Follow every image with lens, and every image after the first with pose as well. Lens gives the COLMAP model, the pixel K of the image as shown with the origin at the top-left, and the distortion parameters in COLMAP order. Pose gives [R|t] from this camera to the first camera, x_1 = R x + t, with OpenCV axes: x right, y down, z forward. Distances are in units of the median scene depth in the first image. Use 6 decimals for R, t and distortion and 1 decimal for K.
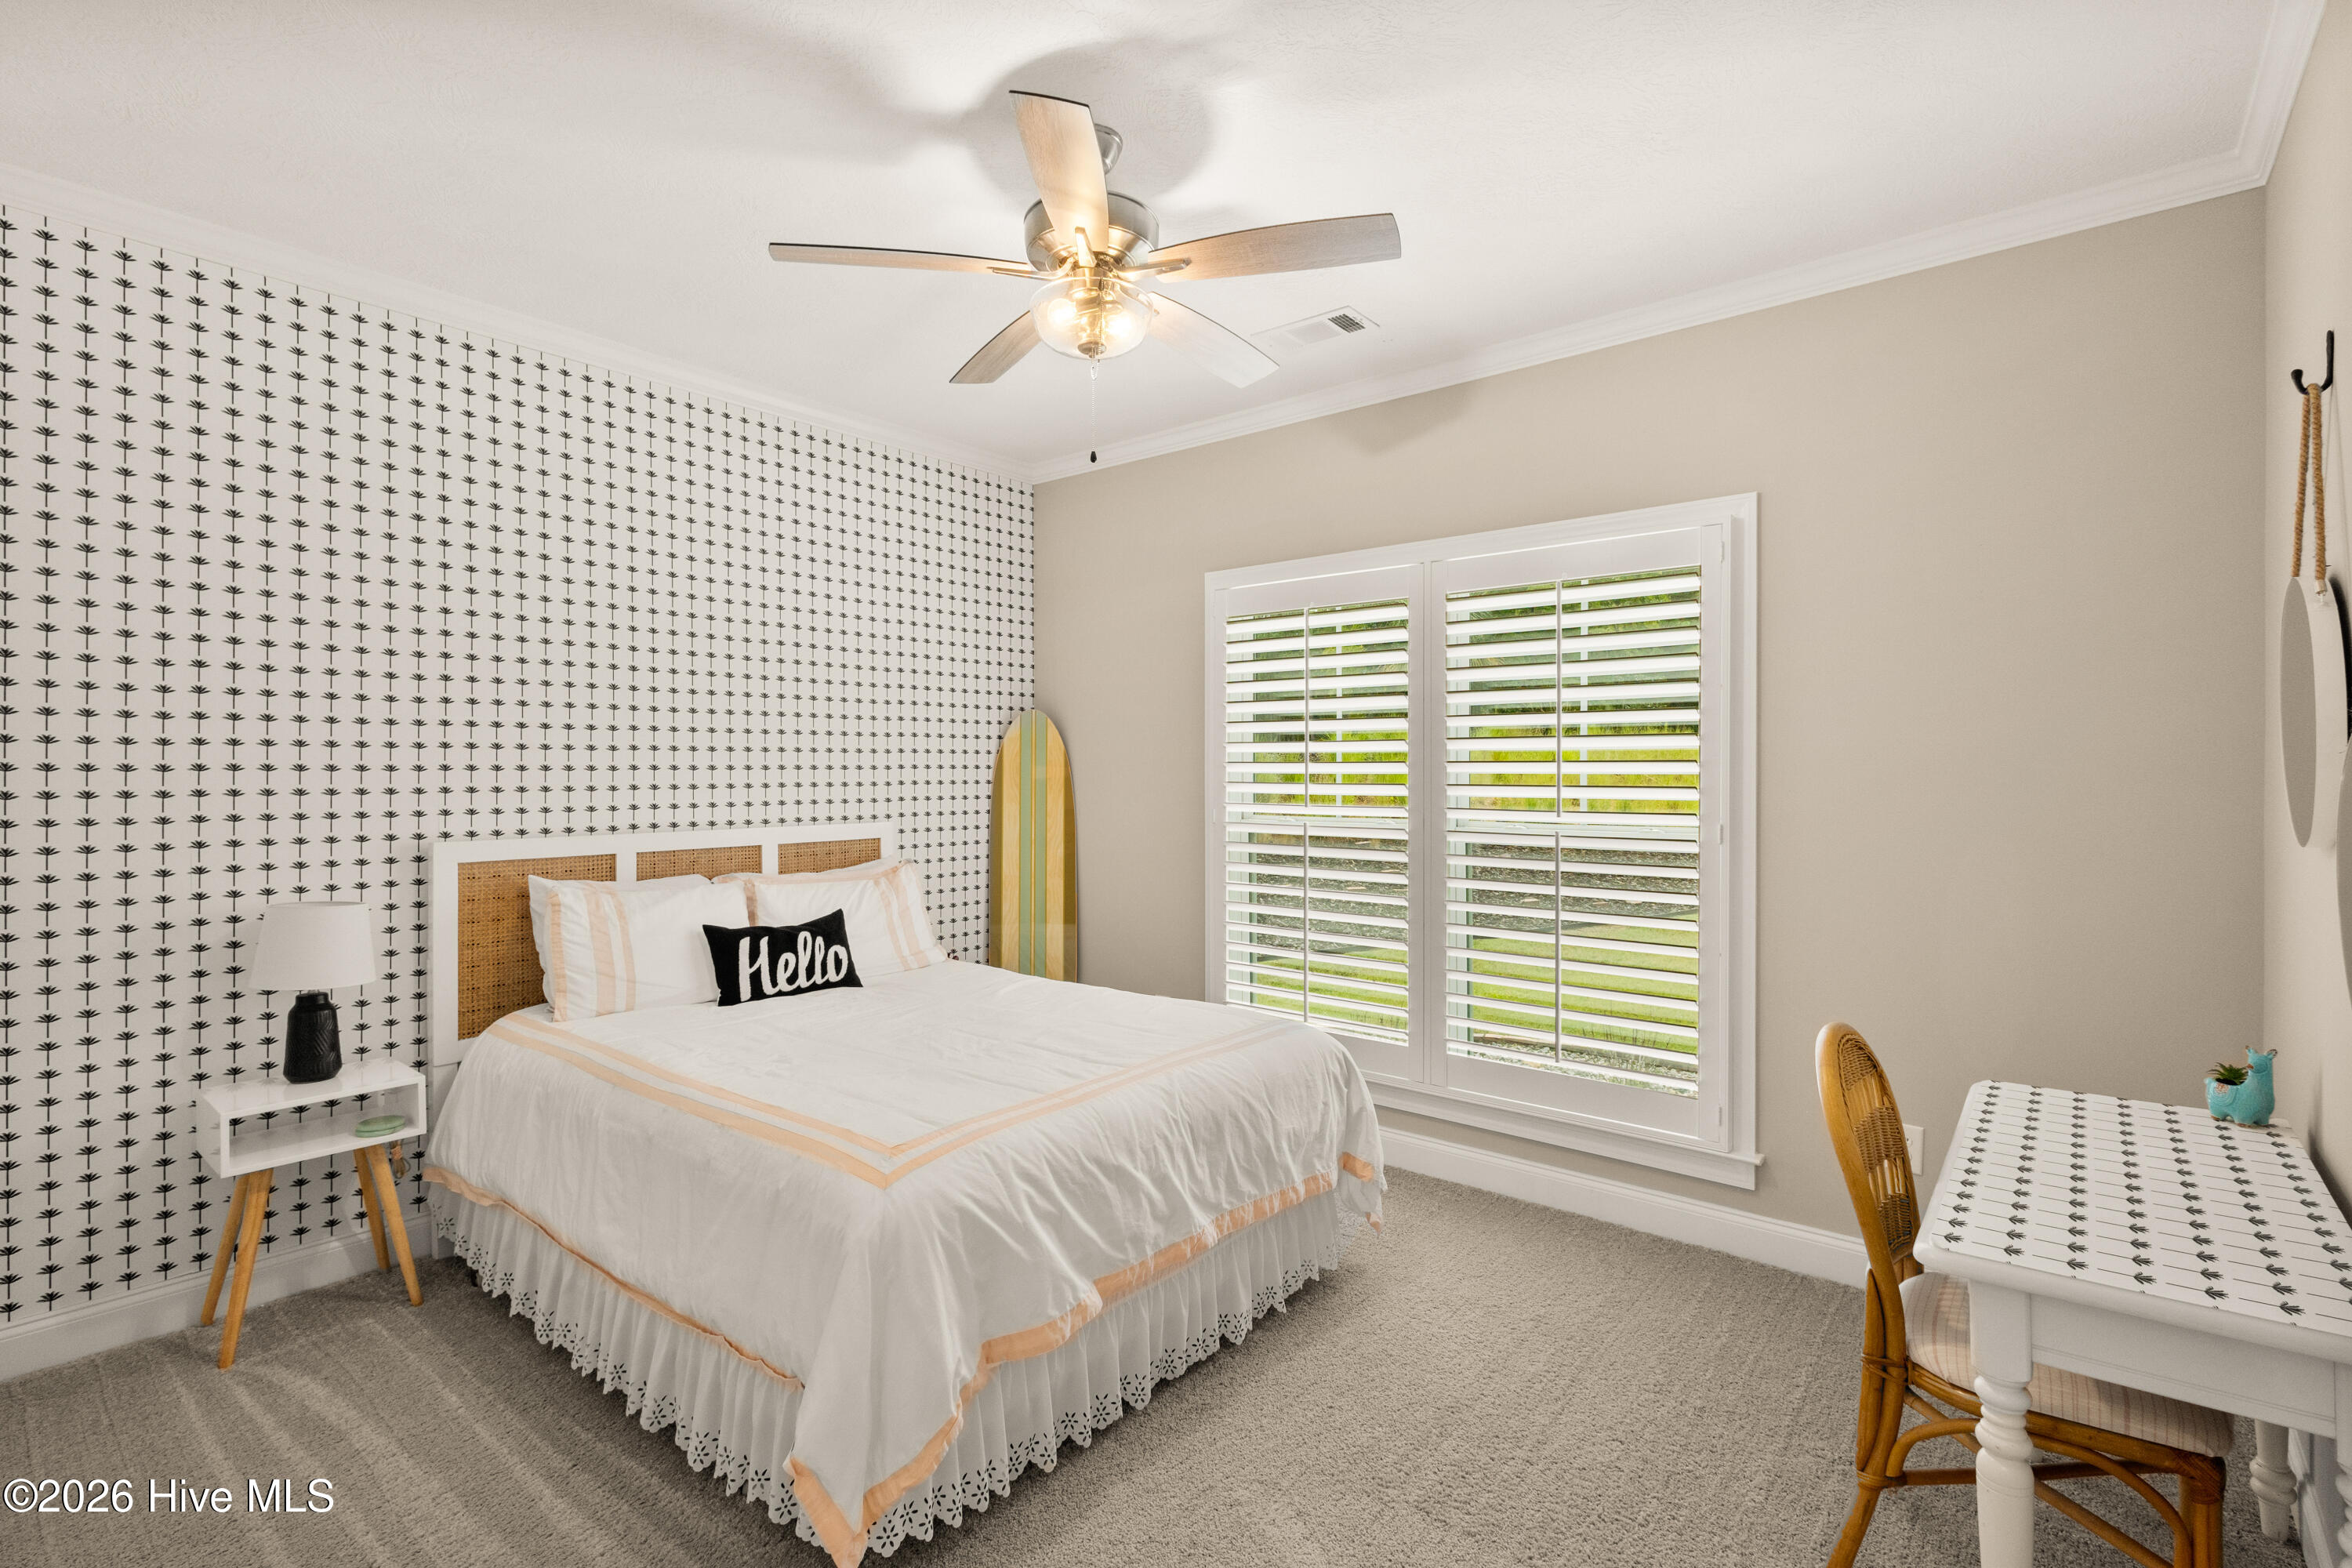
lens RADIAL K [[1089.1, 0, 1178.4], [0, 1089.1, 763.4], [0, 0, 1]] dist [0.016518, -0.008481]
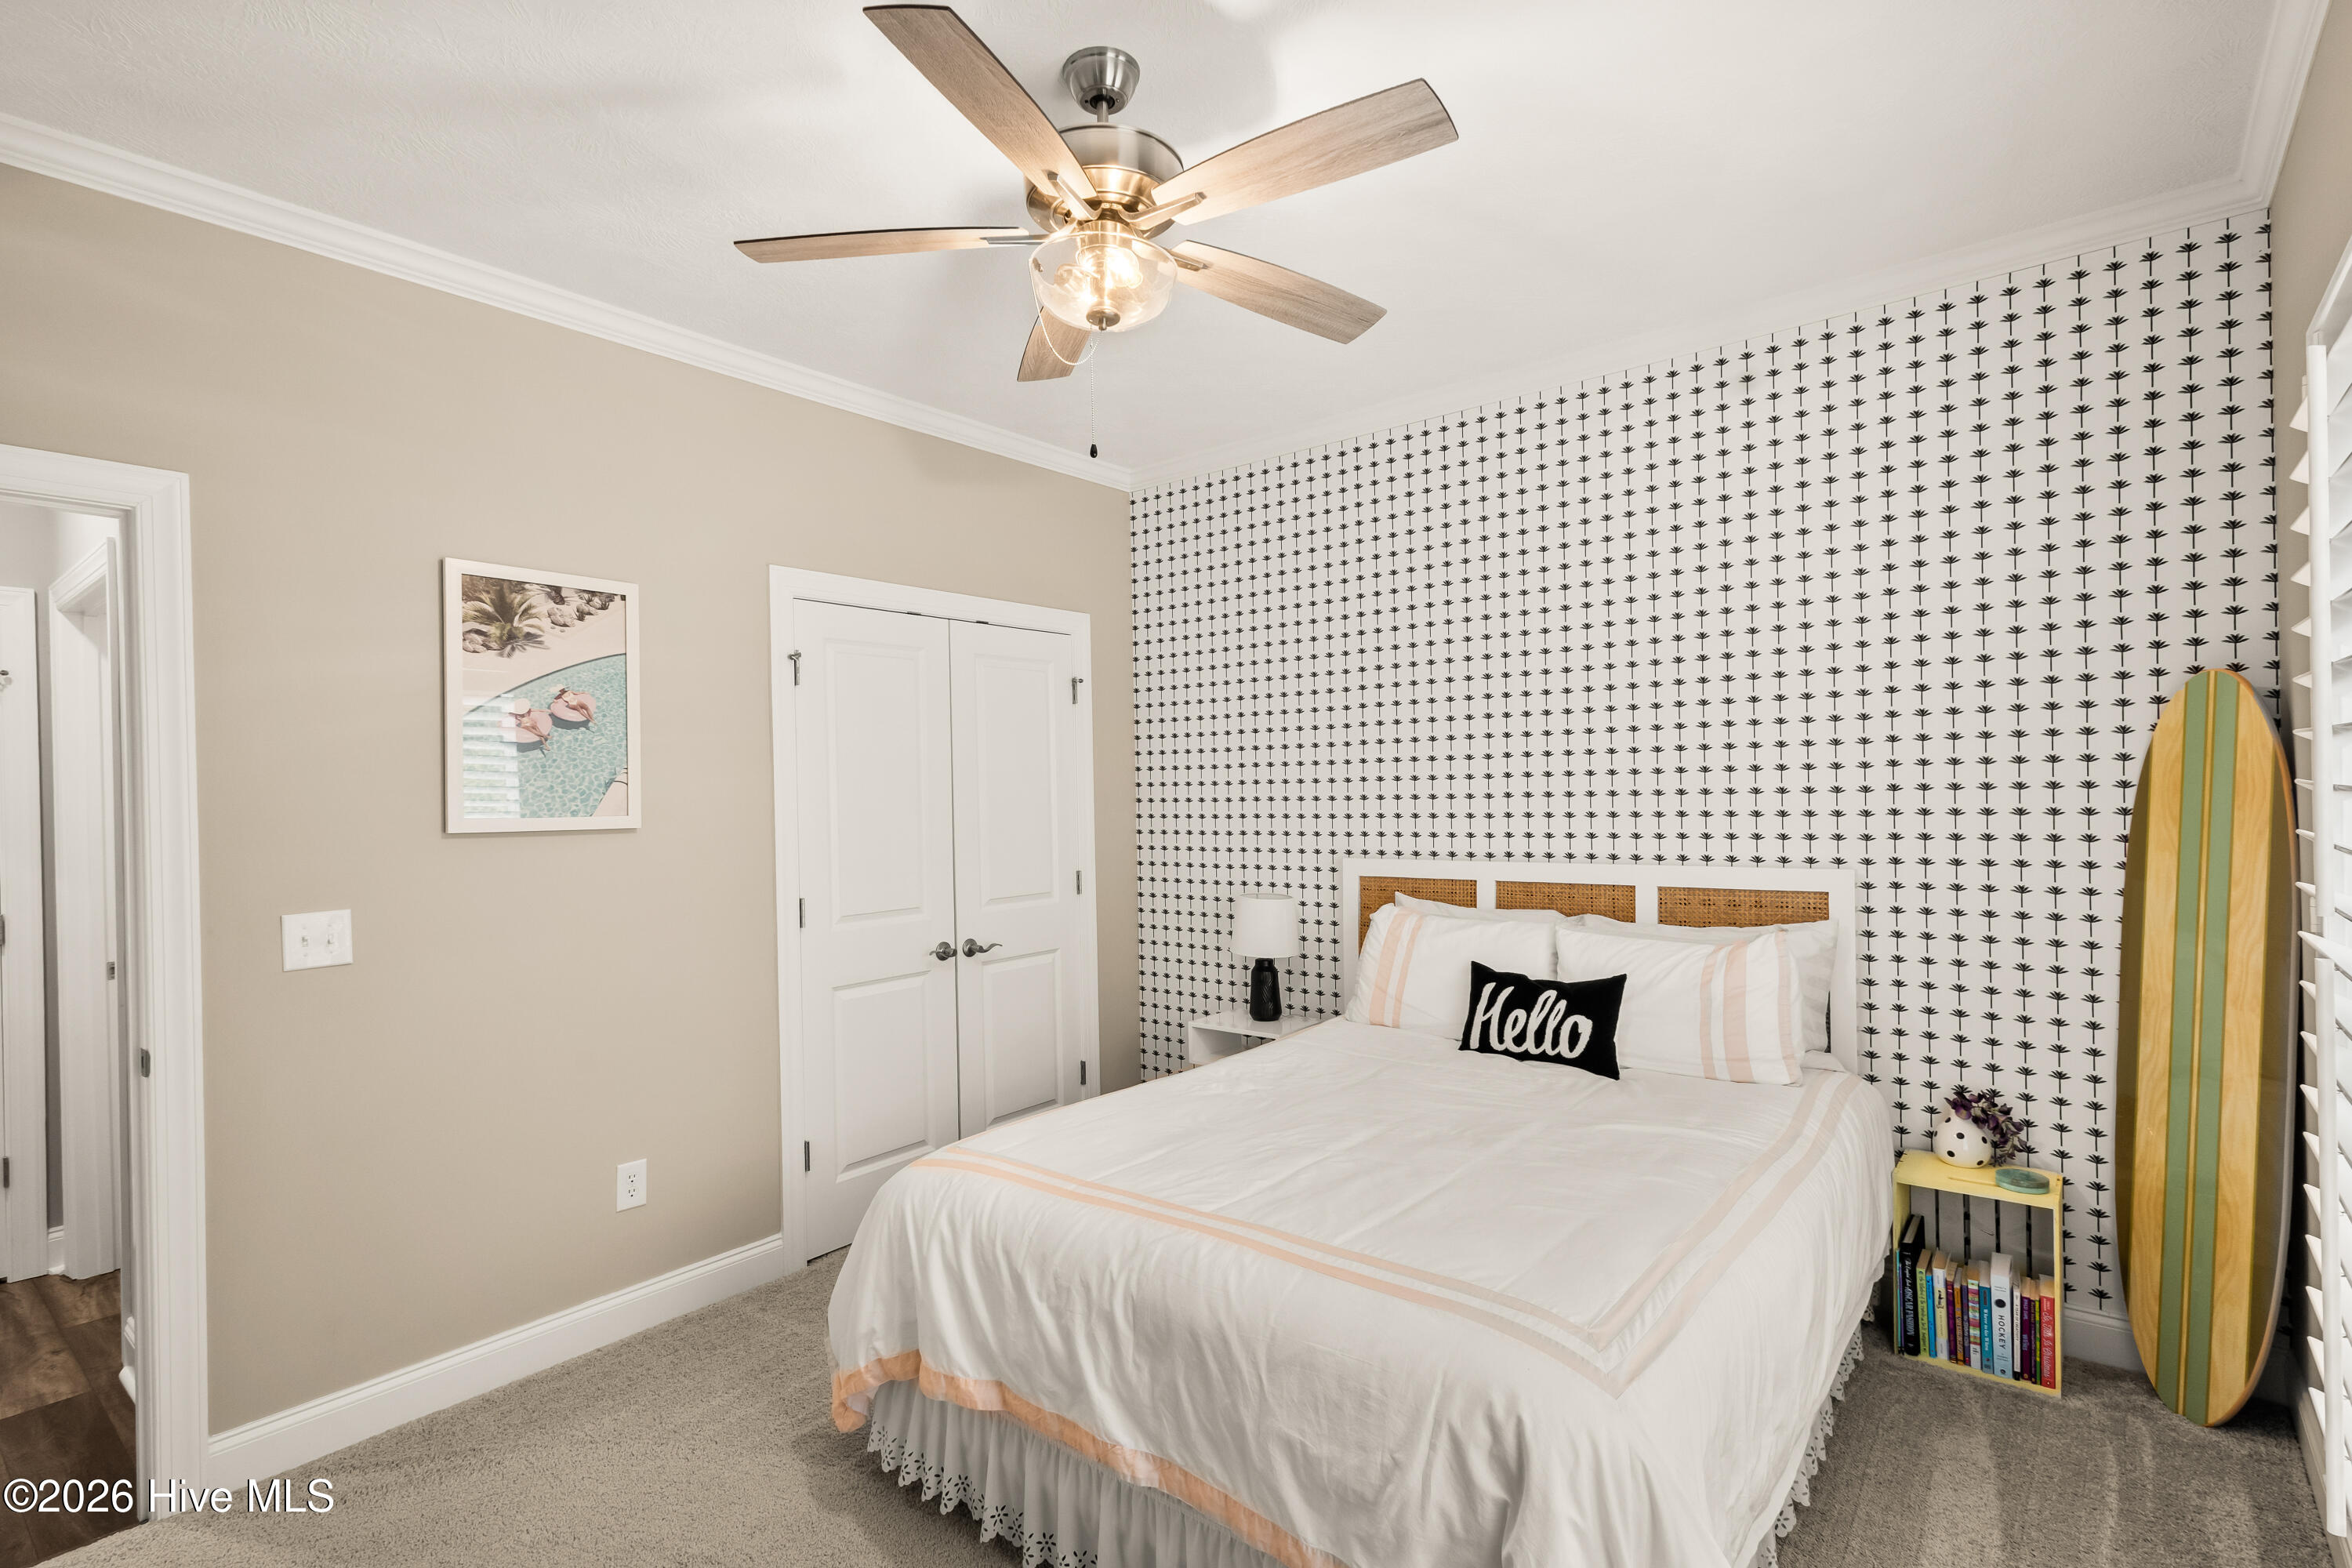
lens RADIAL K [[1122.1, 0, 1176.0], [0, 1122.1, 784.0], [0, 0, 1]] dist [-0.028930, -0.000158]
pose [[-0.022760, -0.013234, -0.999653, 0.539785], [0.019891, 0.999708, -0.013688, 0.002177], [0.999543, -0.020196, -0.022490, 0.756469]]
